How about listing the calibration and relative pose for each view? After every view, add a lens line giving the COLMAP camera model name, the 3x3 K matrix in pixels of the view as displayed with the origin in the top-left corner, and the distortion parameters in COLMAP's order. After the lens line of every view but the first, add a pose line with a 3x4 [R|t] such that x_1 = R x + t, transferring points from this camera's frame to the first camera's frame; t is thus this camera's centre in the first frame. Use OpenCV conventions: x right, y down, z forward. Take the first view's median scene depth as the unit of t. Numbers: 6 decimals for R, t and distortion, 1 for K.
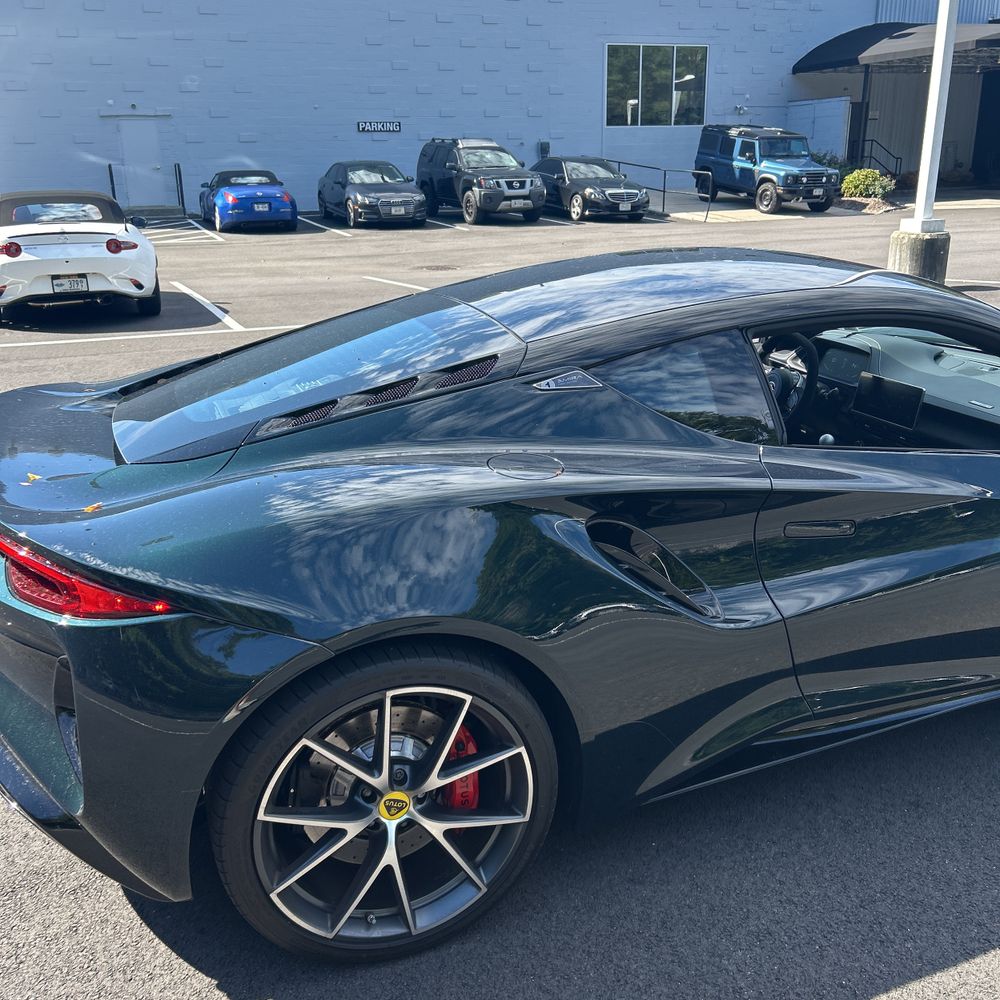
lens RADIAL K [[1009.9, 0, 487.6], [0, 1009.9, 512.7], [0, 0, 1]] dist [0.031069, -0.030312]
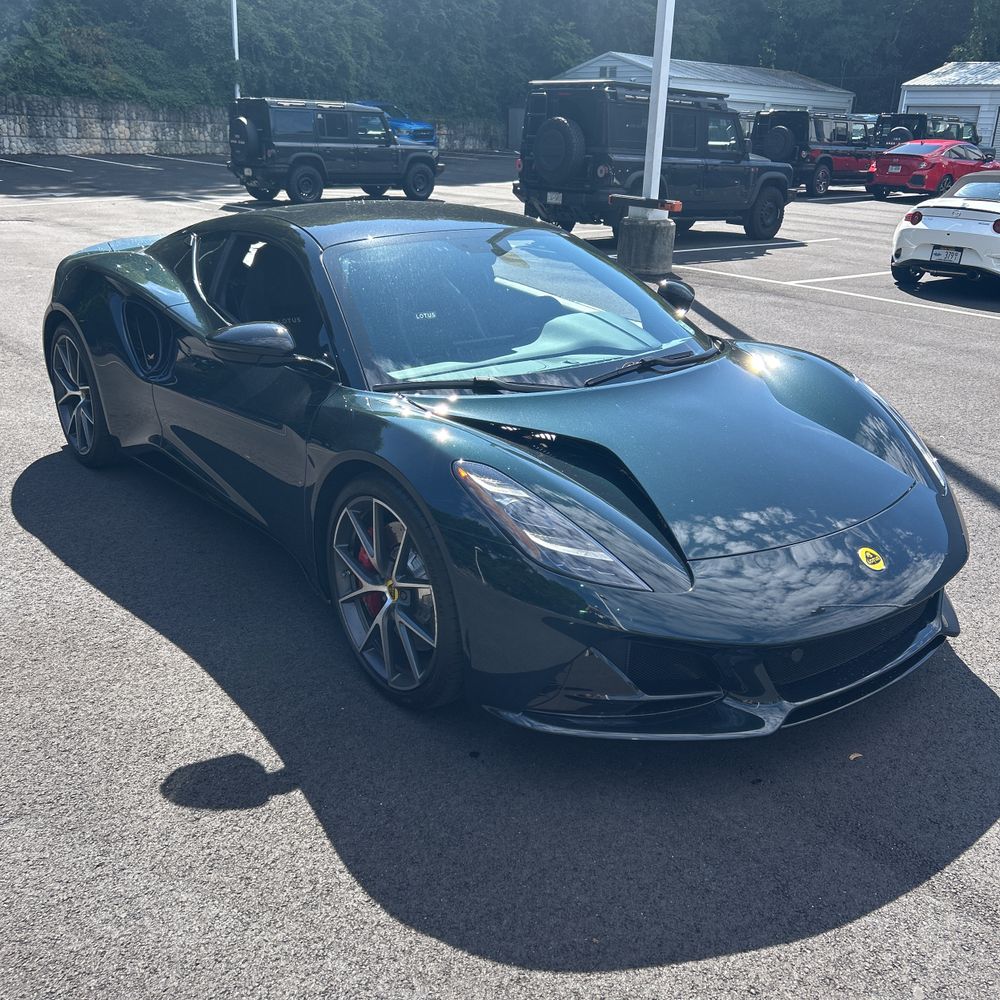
lens RADIAL K [[1007.6, 0, 506.8], [0, 1007.6, 506.8], [0, 0, 1]] dist [0.026226, -0.013219]
pose [[0.320457, 0.358866, -0.876654, 0.188454], [-0.350001, 0.904828, 0.242458, -0.030892], [0.880231, 0.229132, 0.415562, 0.075964]]
